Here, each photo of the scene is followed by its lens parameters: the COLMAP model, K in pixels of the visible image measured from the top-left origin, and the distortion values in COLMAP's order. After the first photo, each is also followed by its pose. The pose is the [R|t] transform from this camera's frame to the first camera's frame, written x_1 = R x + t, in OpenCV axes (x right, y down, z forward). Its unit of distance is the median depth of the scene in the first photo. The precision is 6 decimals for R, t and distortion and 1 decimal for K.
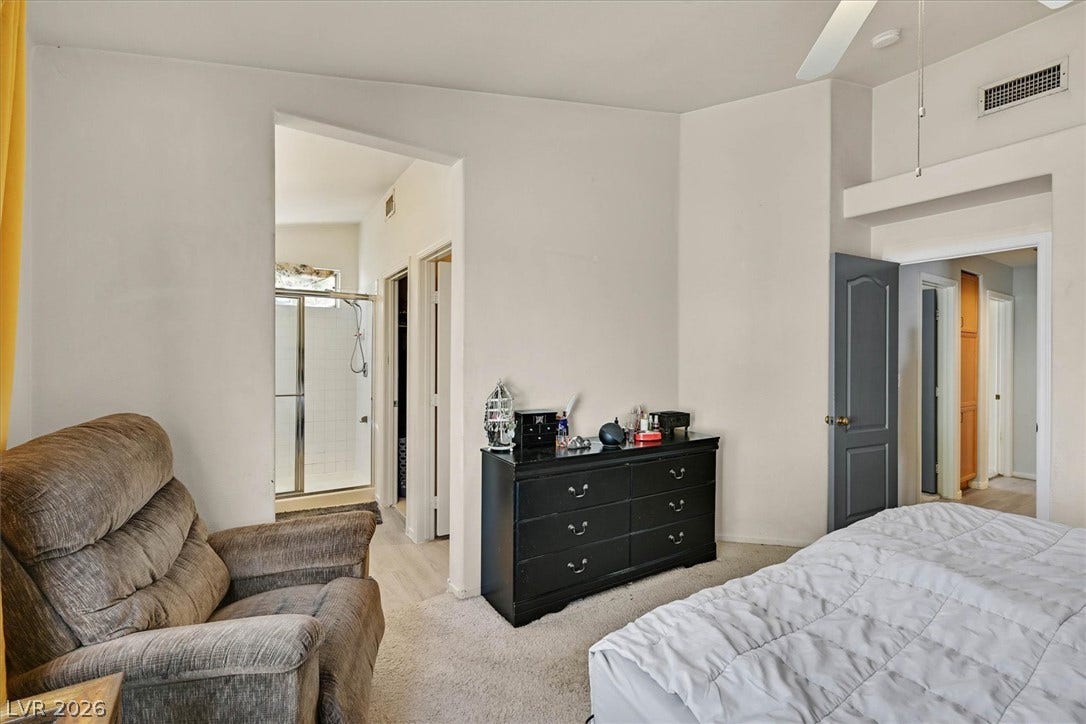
lens RADIAL K [[496.1, 0, 543.0], [0, 496.1, 362.0], [0, 0, 1]] dist [0.000000, -0.000108]
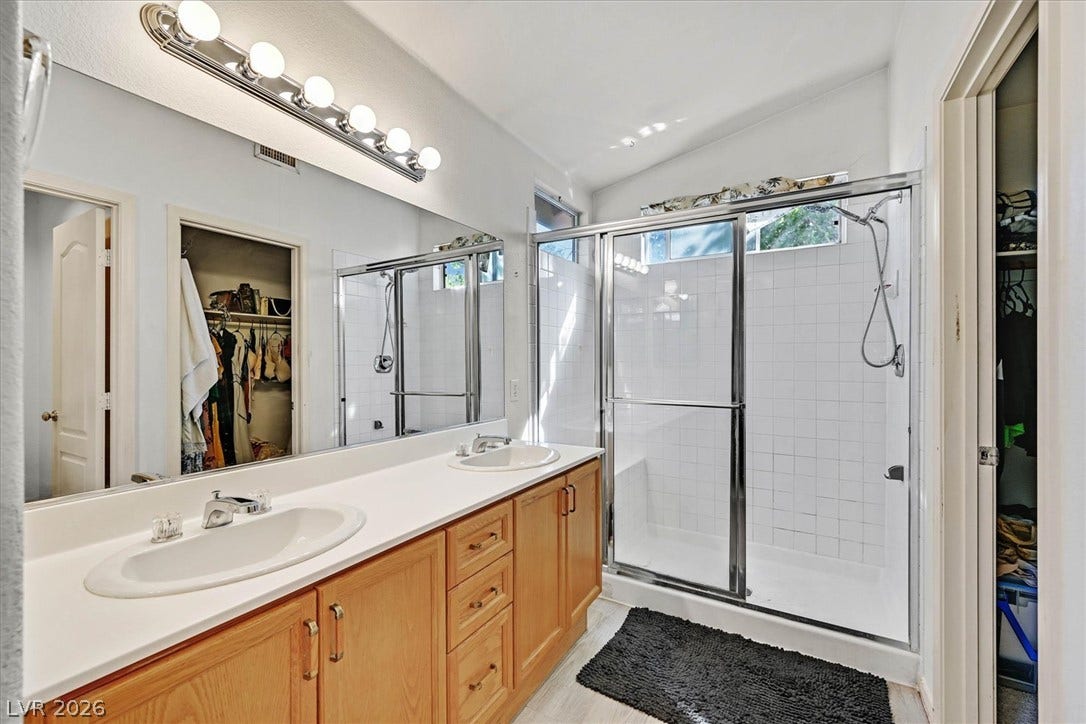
lens RADIAL K [[419.0, 0, 580.7], [0, 419.0, 361.7], [0, 0, 1]] dist [-0.000199, 0.000002]
pose [[0.466729, -0.006405, -0.884377, -0.168745], [0.002846, 0.999979, -0.005741, 0.019293], [0.884396, 0.000162, 0.466738, 0.606942]]
